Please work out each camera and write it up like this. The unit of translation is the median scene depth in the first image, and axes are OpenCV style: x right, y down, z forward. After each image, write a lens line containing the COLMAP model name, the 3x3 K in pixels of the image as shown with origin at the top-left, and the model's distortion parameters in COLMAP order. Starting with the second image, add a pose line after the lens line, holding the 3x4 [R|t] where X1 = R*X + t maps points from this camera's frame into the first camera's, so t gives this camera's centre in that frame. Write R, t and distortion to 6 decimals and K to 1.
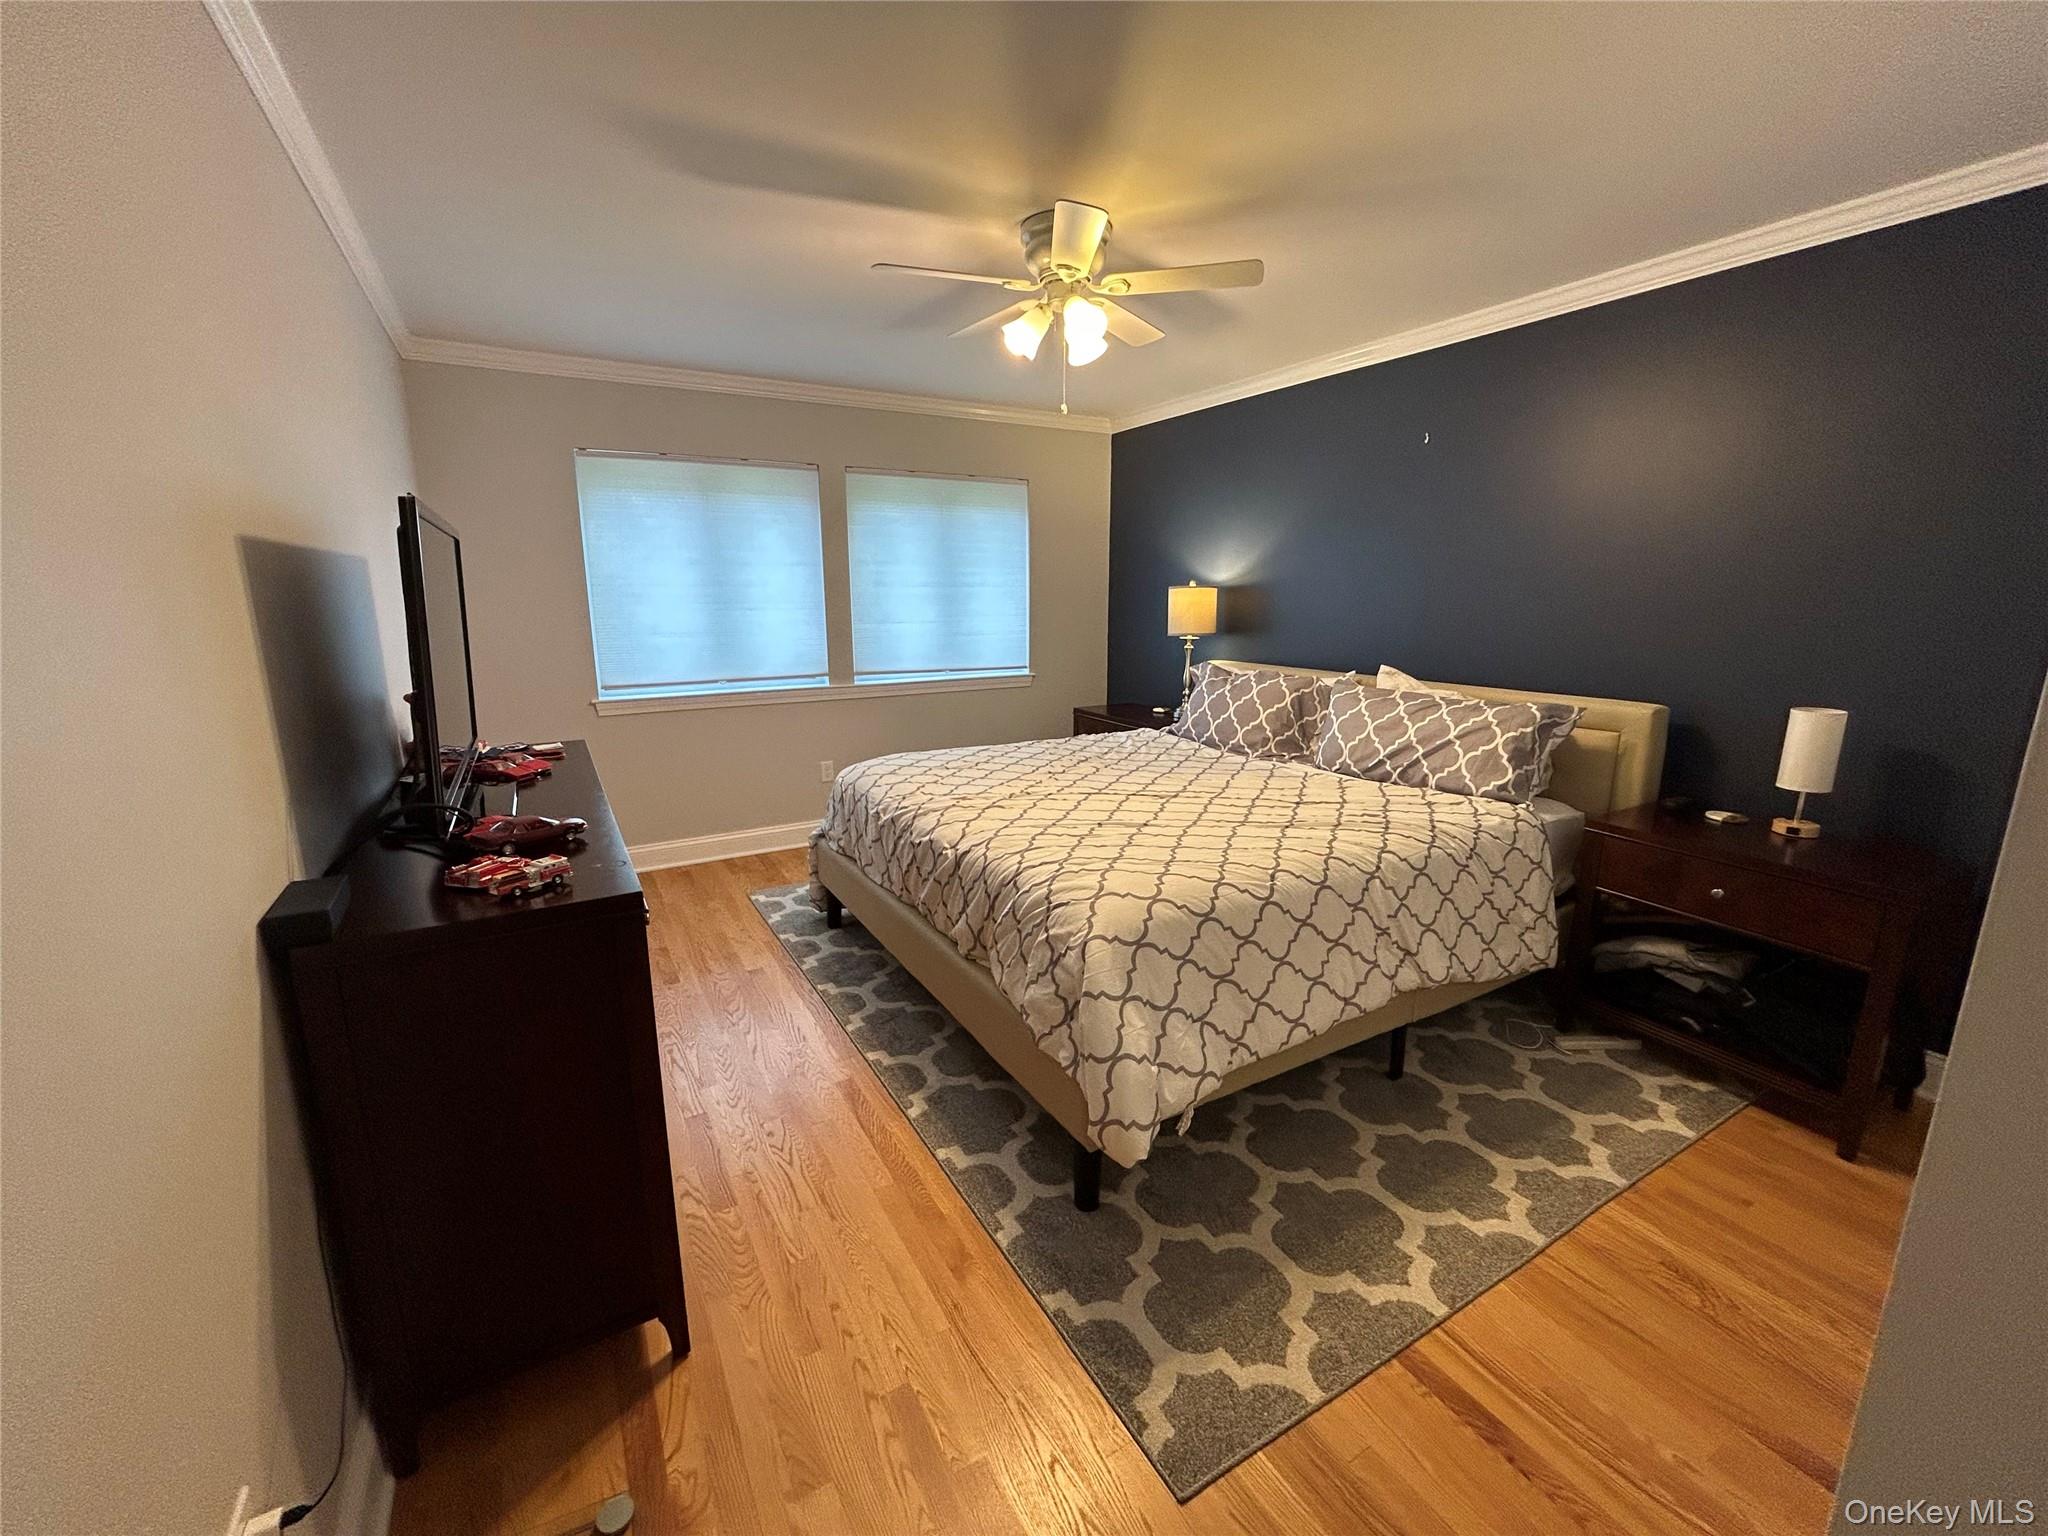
lens RADIAL K [[827.6, 0, 1021.3], [0, 827.6, 765.7], [0, 0, 1]] dist [-0.002501, -0.000250]
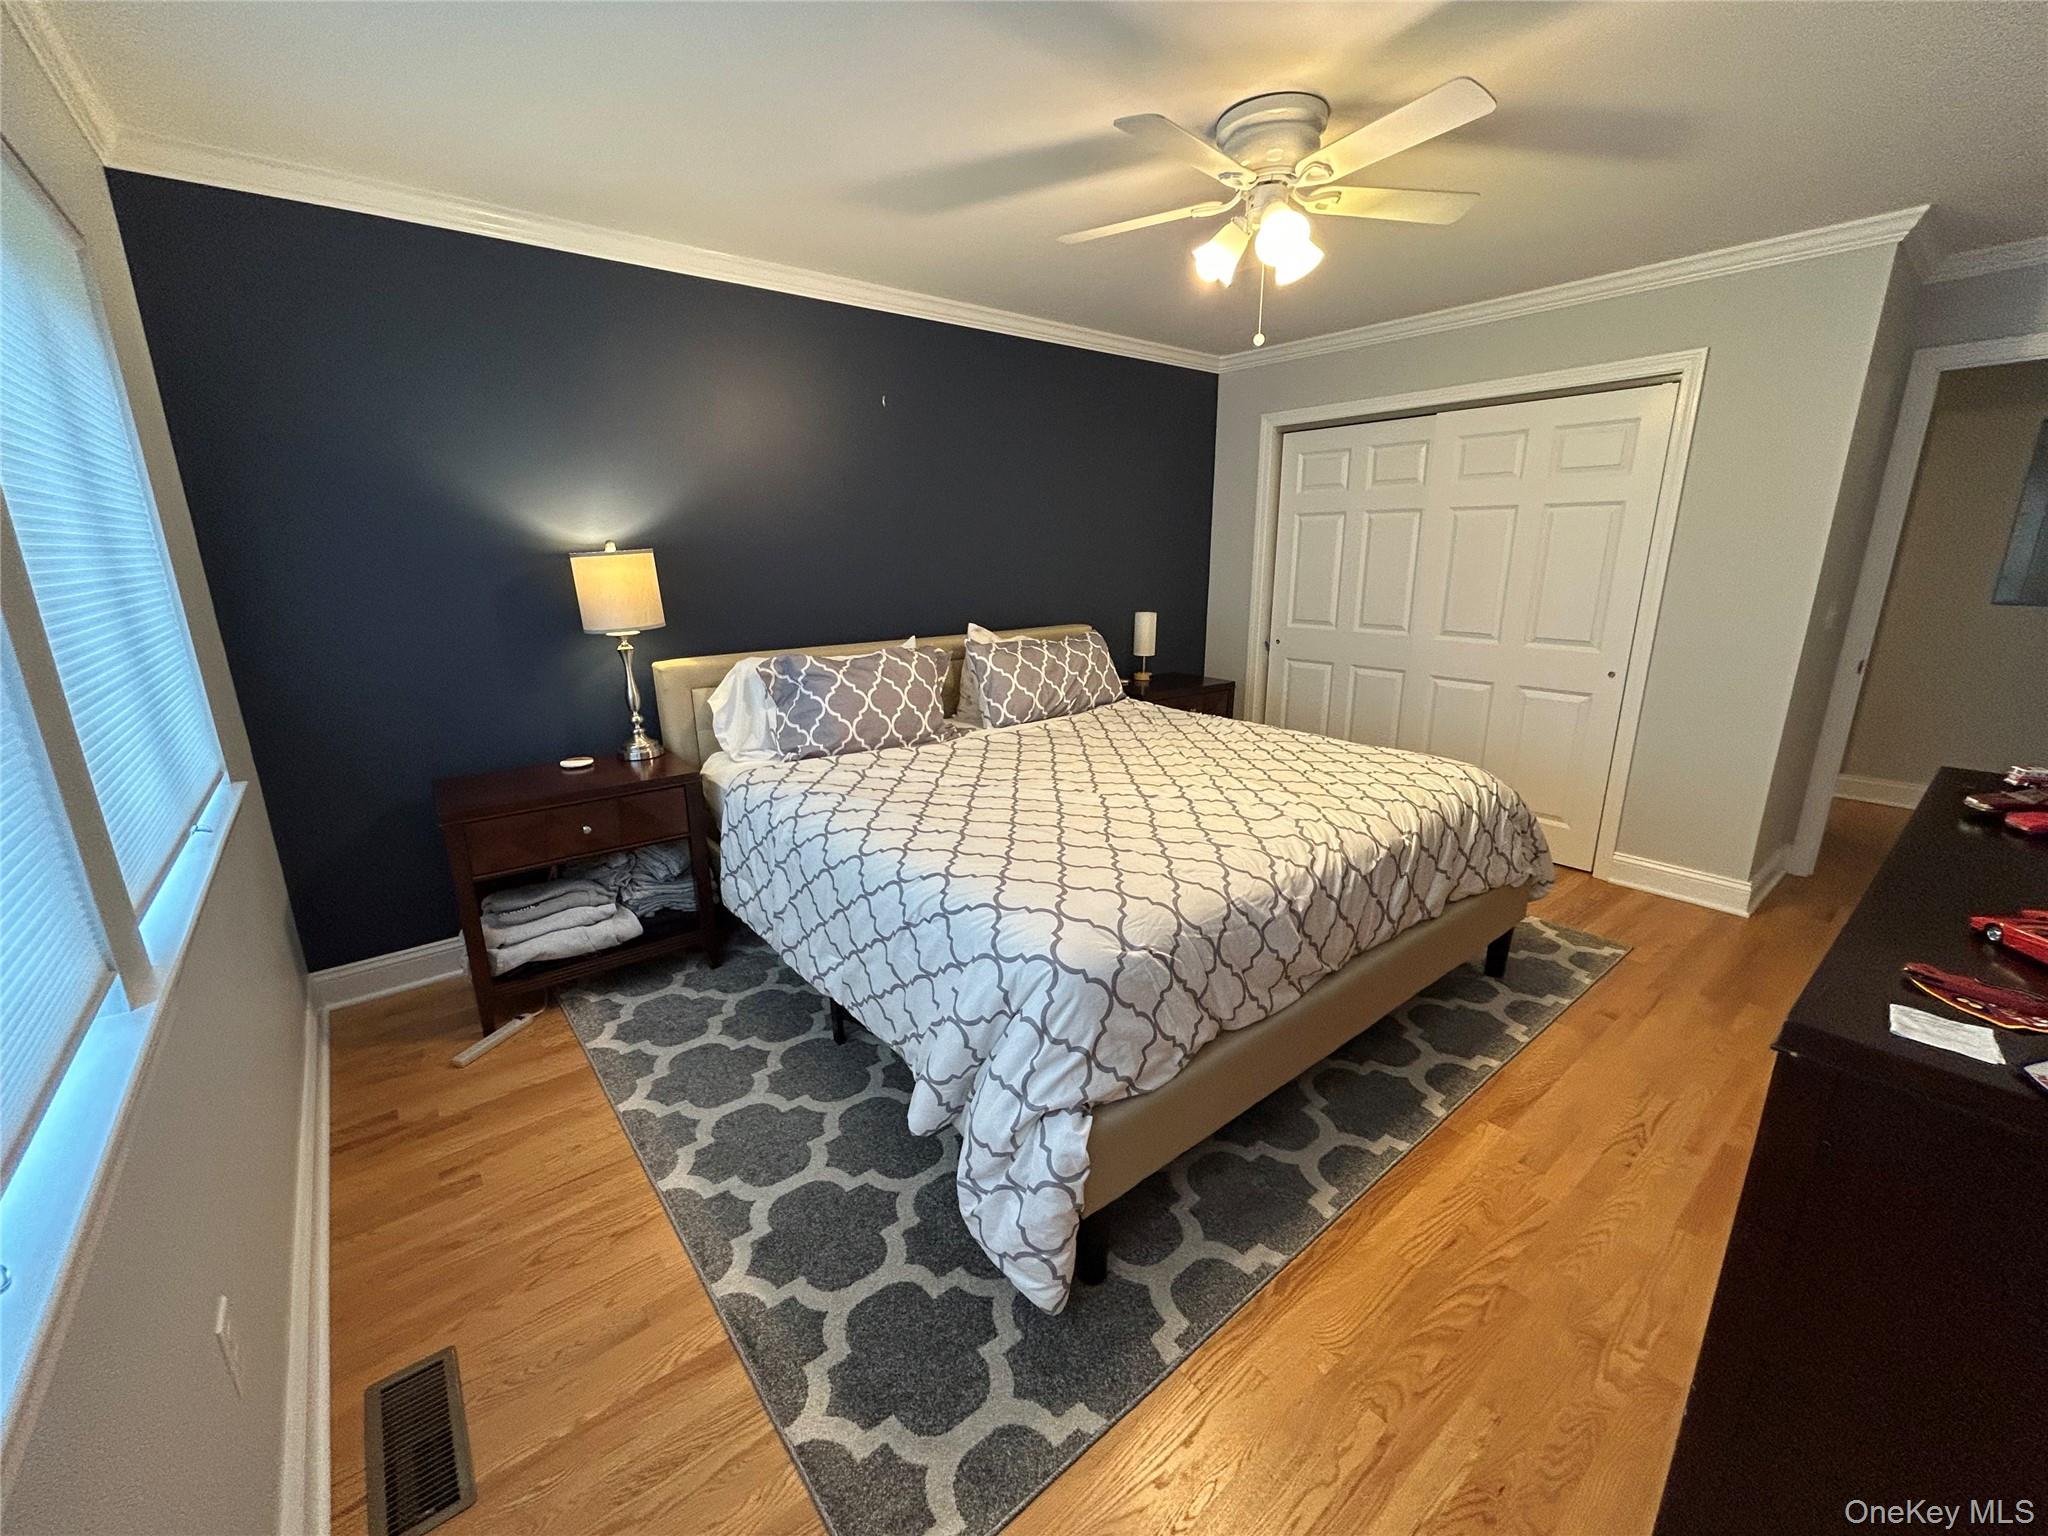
lens RADIAL K [[827.6, 0, 1021.3], [0, 827.6, 765.7], [0, 0, 1]] dist [-0.002501, -0.000250]
pose [[-0.155841, -0.248906, 0.955907, -0.674939], [0.213514, 0.936365, 0.278627, -0.245959], [-0.964430, 0.247521, -0.092779, 1.139688]]
